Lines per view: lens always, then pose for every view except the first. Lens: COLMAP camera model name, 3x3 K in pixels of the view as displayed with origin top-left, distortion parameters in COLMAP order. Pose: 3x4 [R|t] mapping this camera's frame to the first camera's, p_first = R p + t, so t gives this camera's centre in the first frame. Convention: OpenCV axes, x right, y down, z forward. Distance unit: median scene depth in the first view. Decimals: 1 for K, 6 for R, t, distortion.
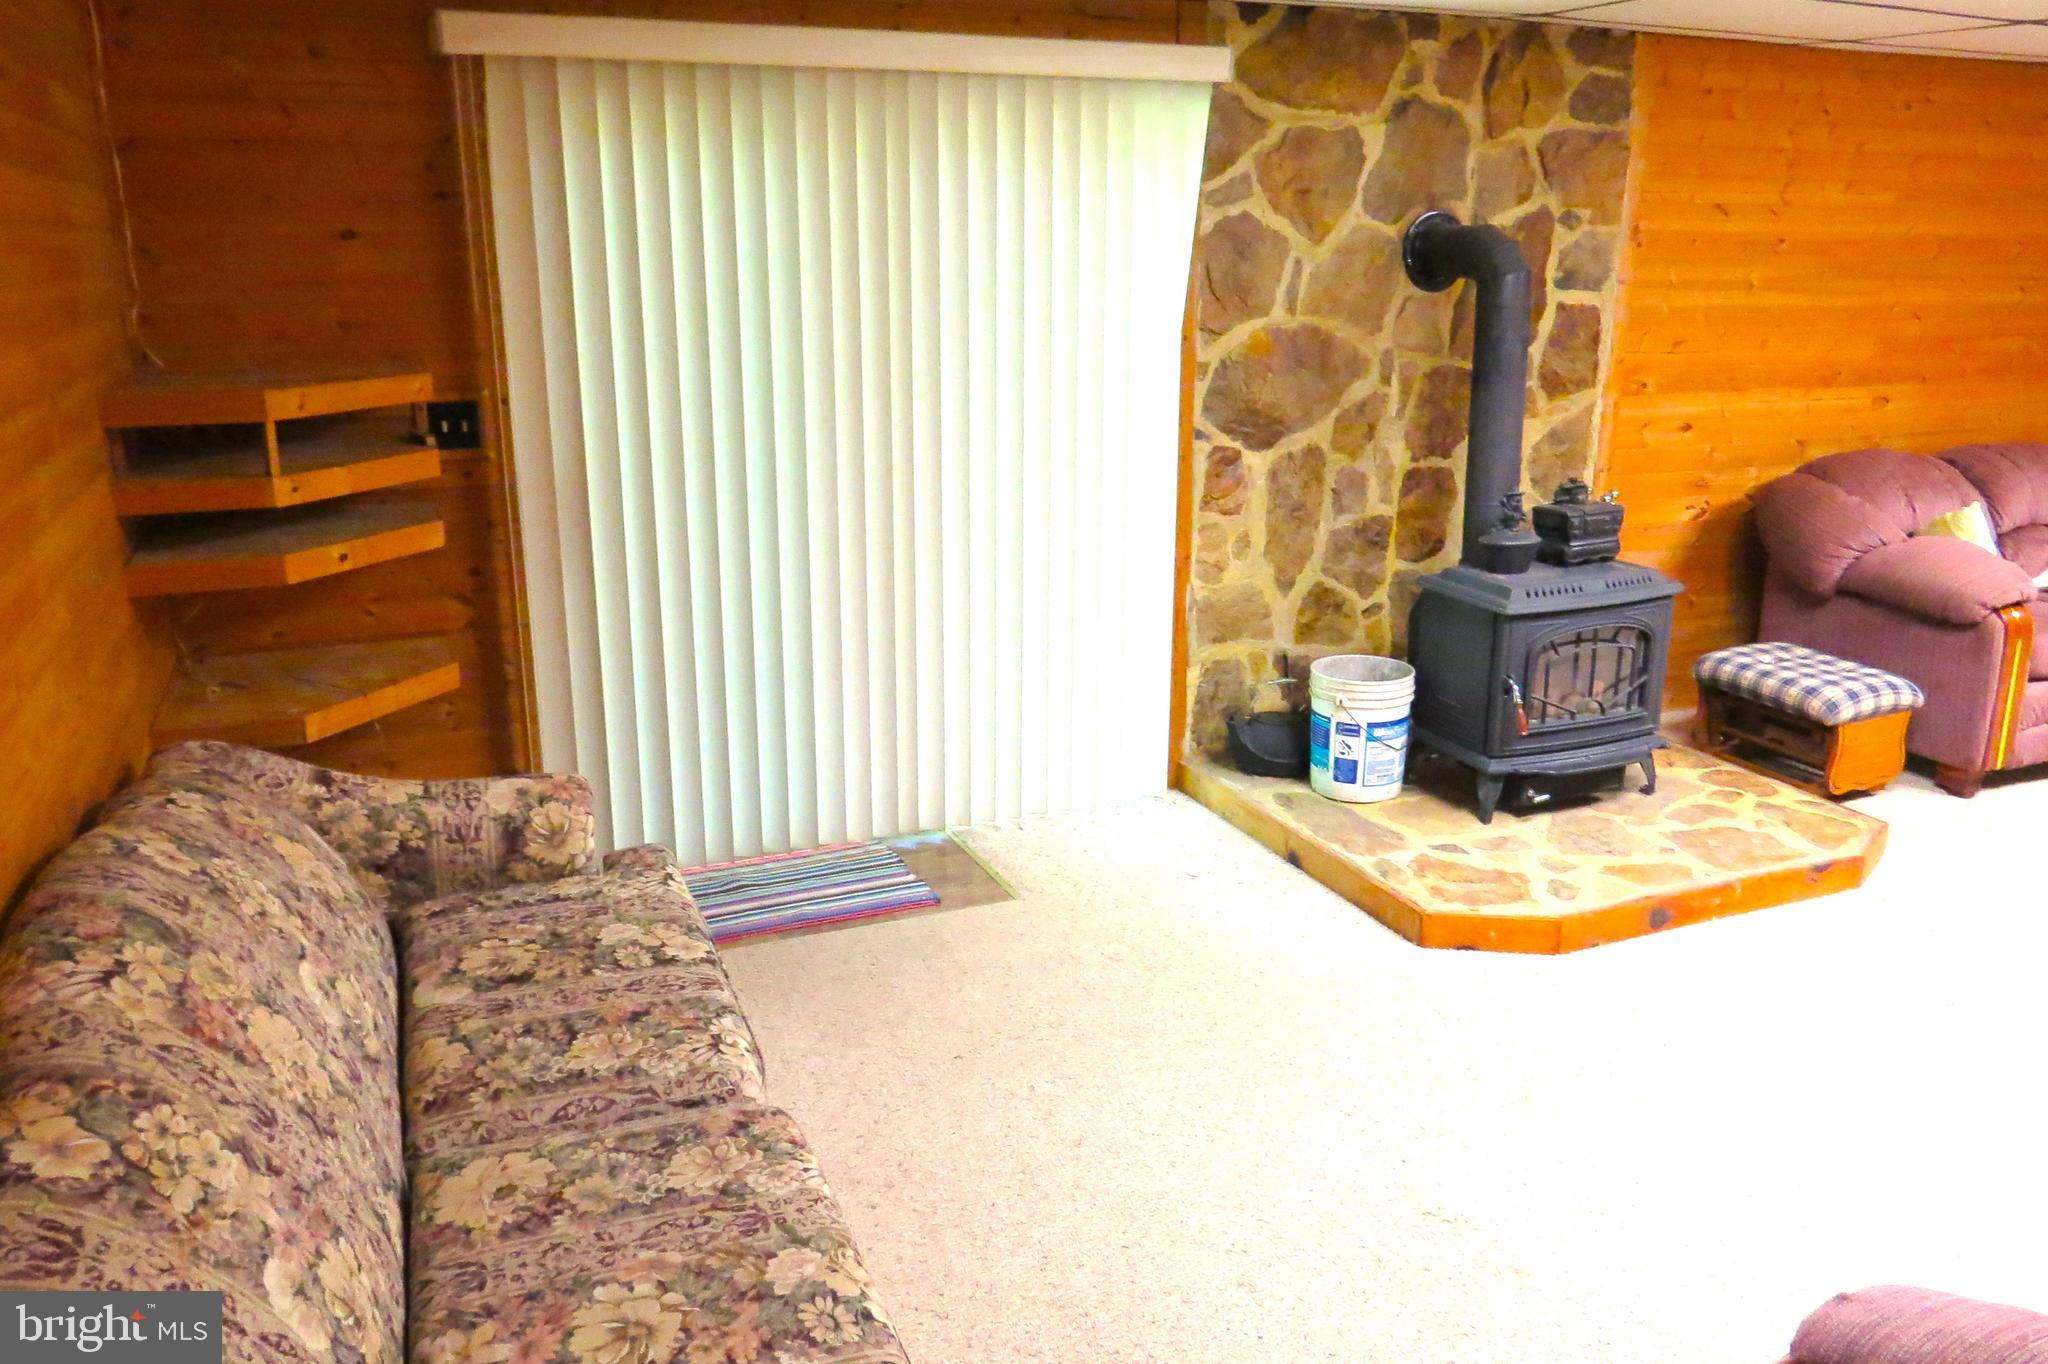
lens RADIAL K [[1543.5, 0, 1024.0], [0, 1543.5, 682.0], [0, 0, 1]] dist [-0.031416, 0.001450]
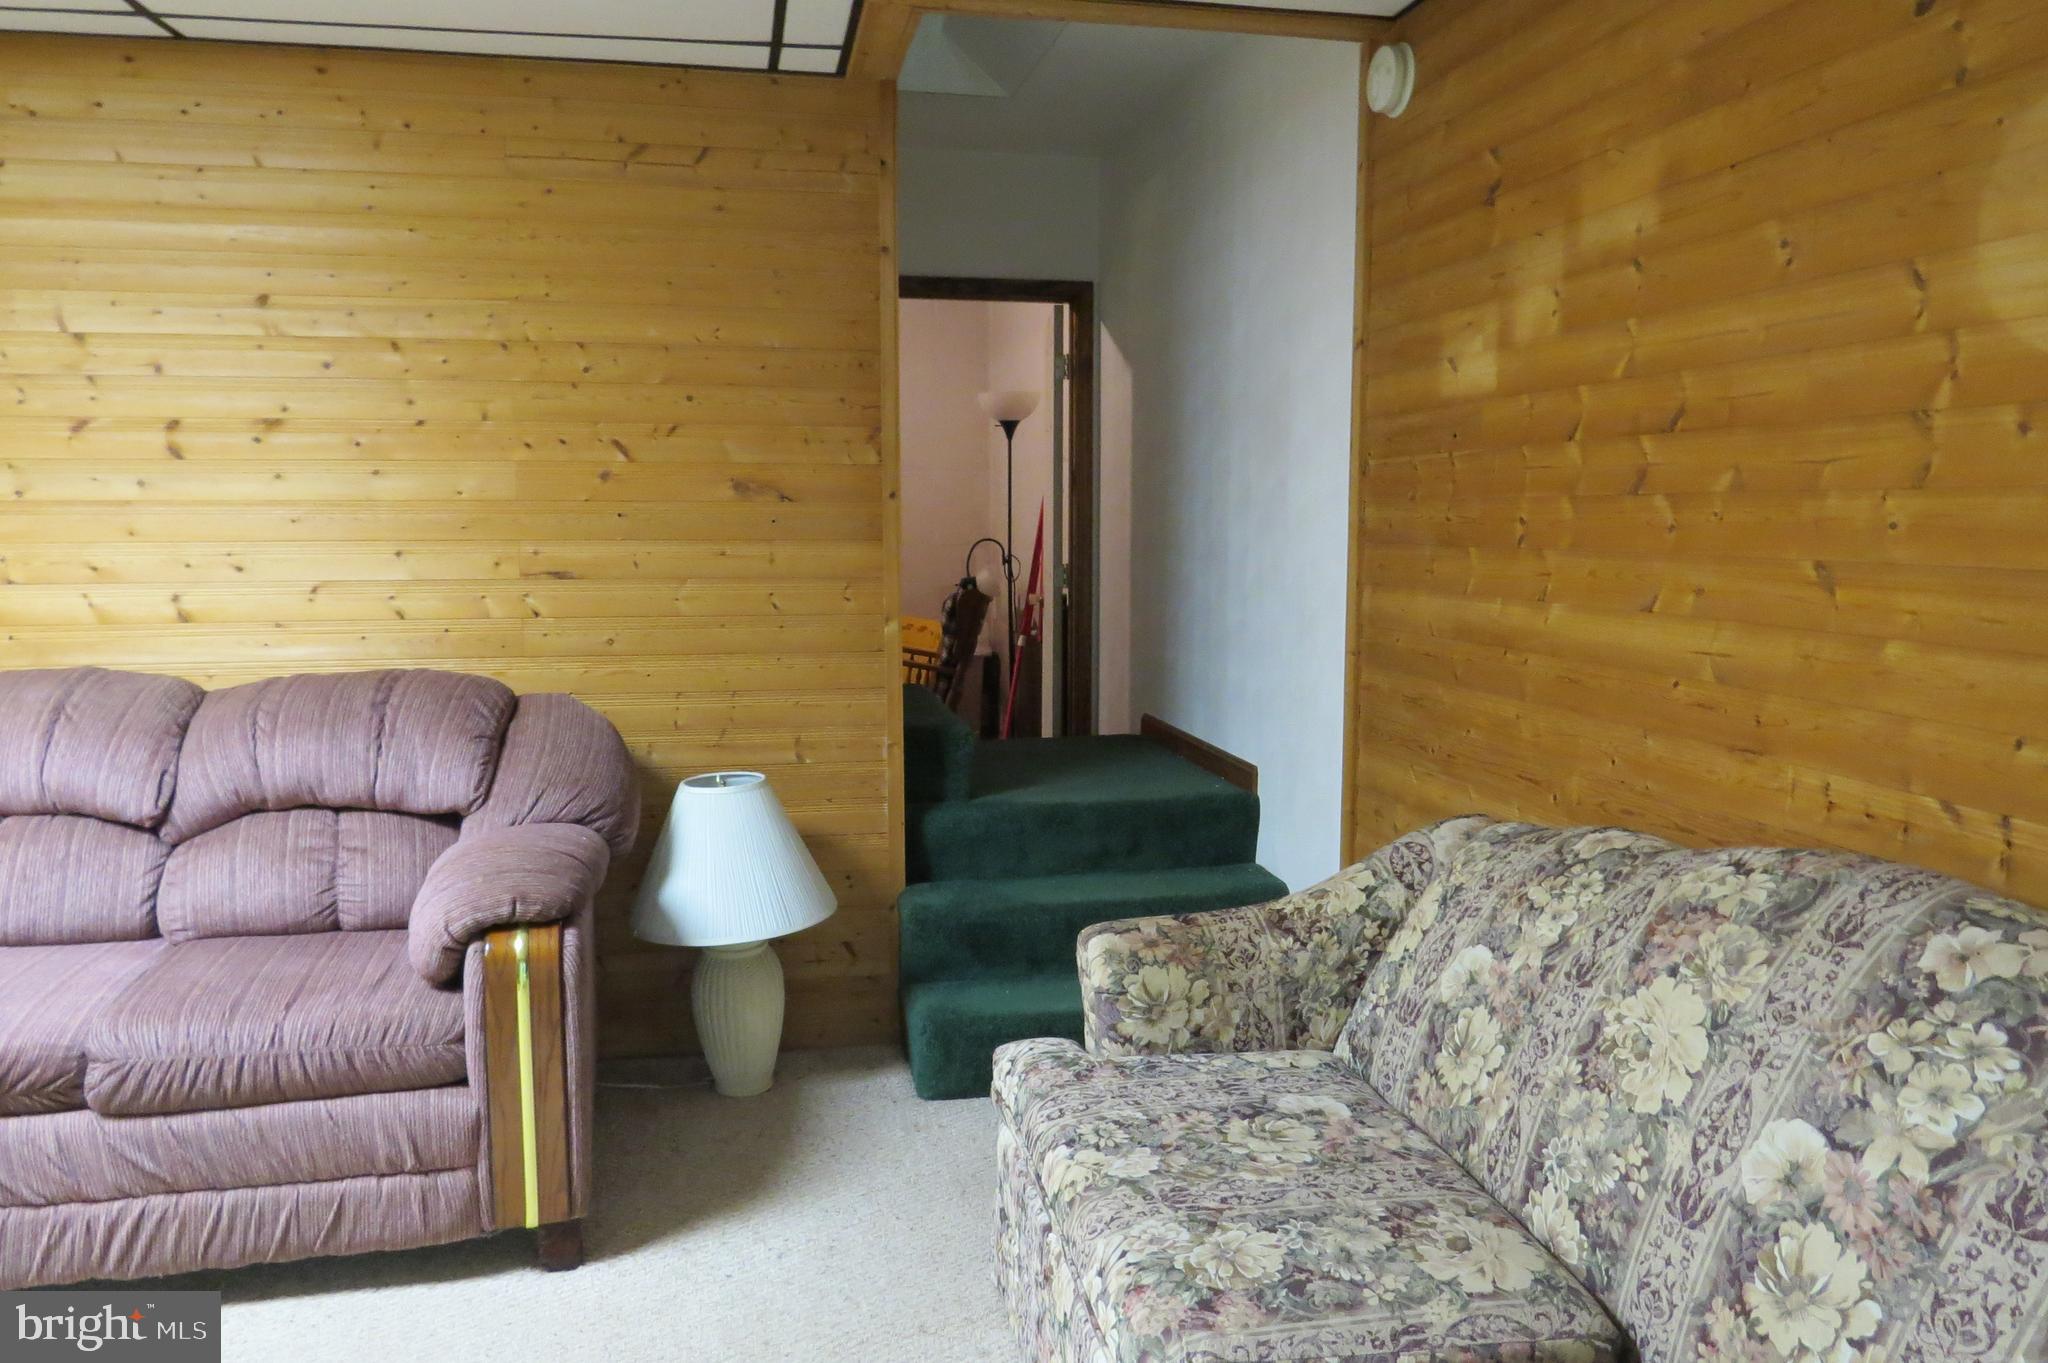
lens RADIAL K [[1458.1, 0, 979.5], [0, 1458.1, 677.1], [0, 0, 1]] dist [-0.026150, -0.000136]
pose [[-0.974126, -0.030320, 0.223961, -0.110273], [0.057283, 0.925477, 0.374446, -0.136579], [-0.218624, 0.377587, -0.899795, 0.761492]]
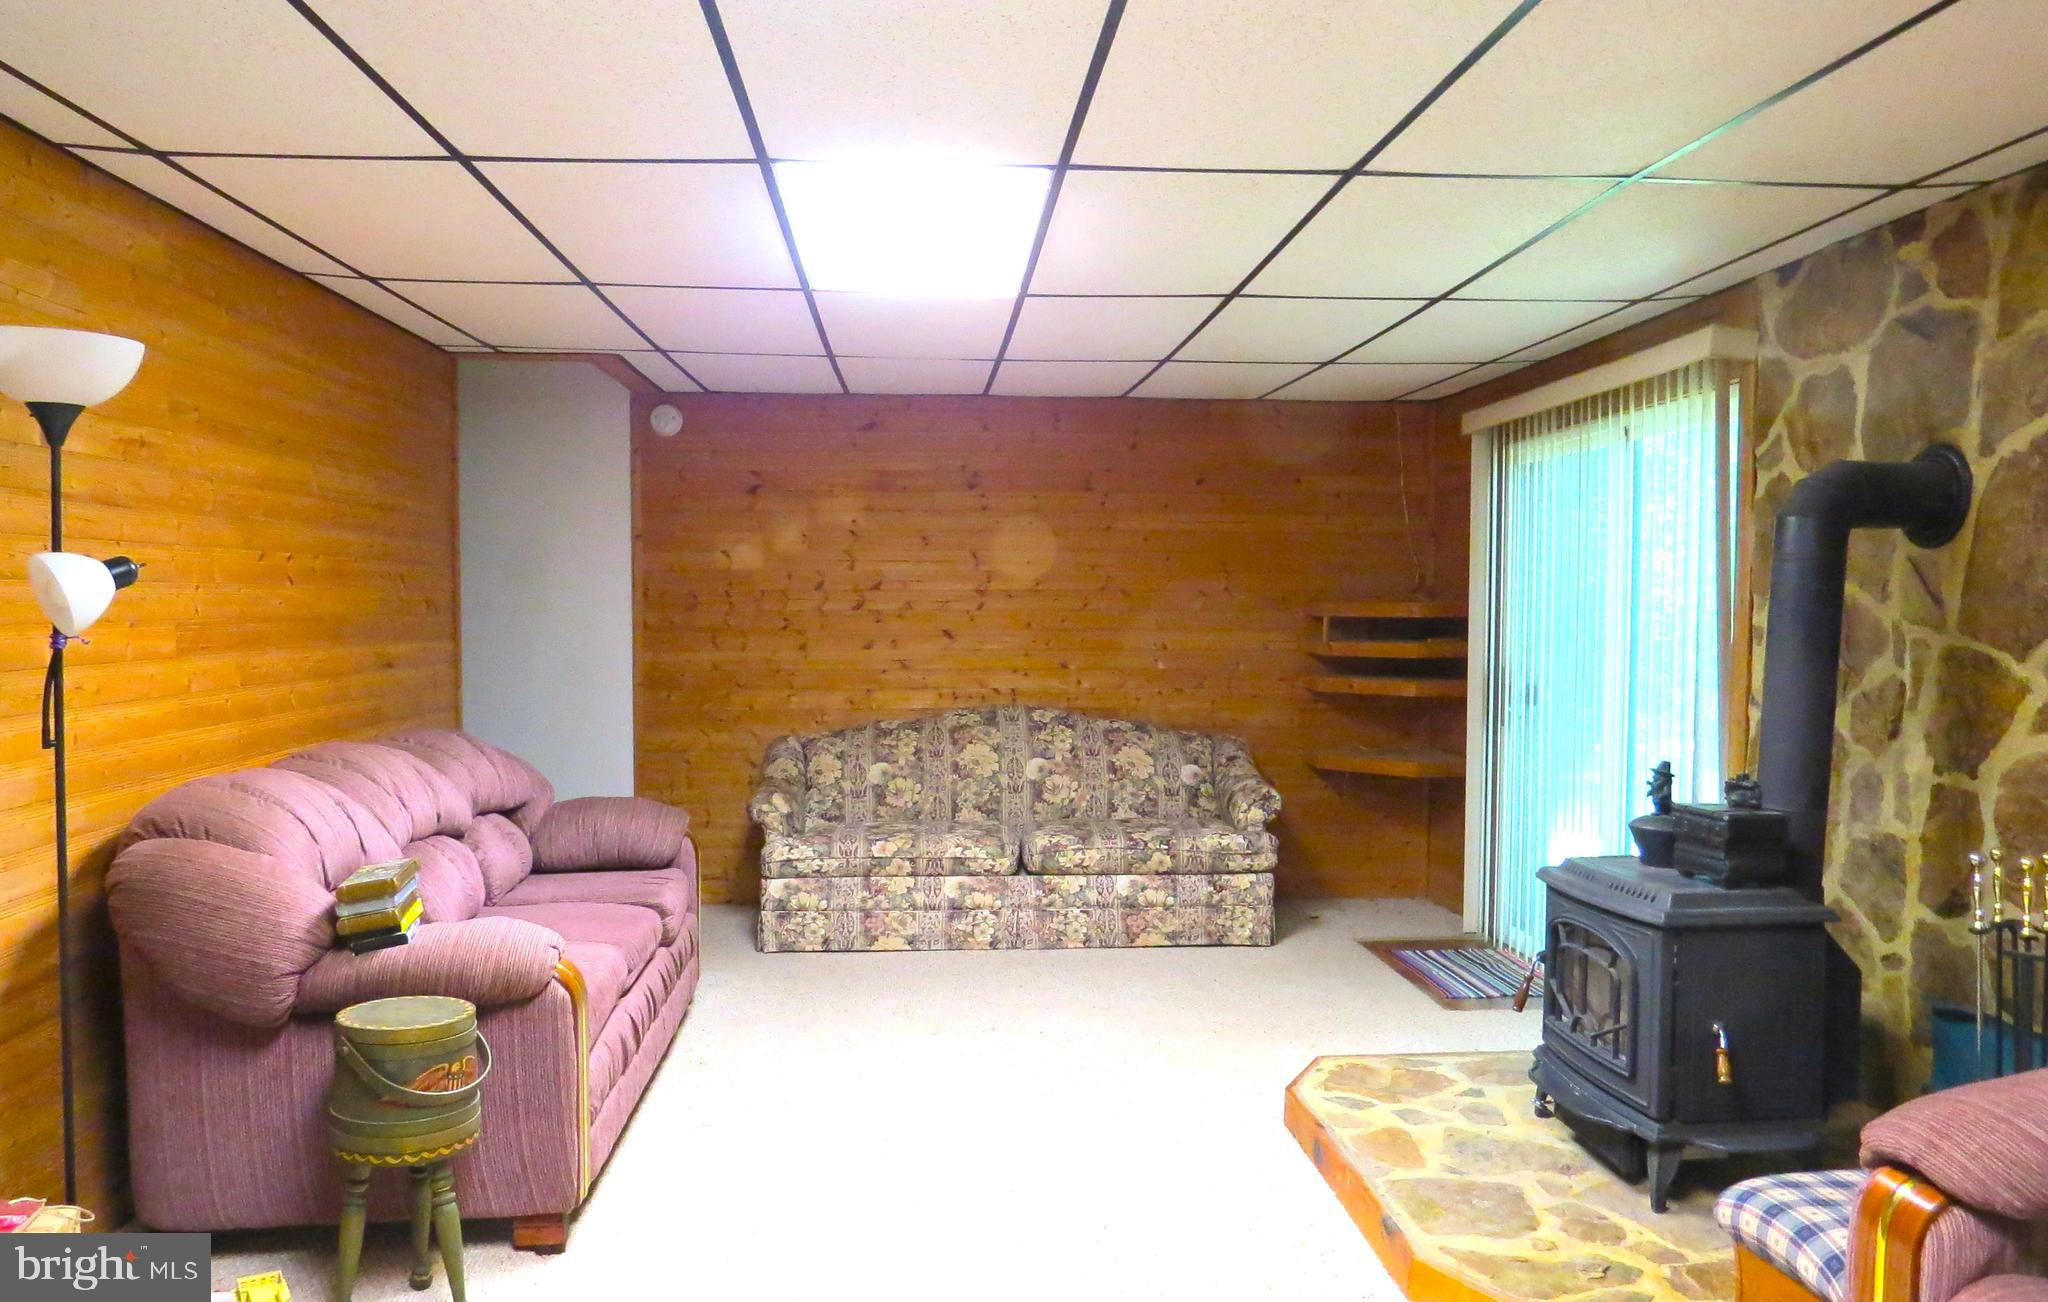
lens RADIAL K [[1568.3, 0, 1024.0], [0, 1568.3, 651.0], [0, 0, 1]] dist [0.004128, 0.002034]
pose [[-0.334518, 0.027925, -0.941975, 1.209648], [-0.262022, 0.957392, 0.121432, -0.193258], [0.905230, 0.287439, -0.312948, 0.902517]]
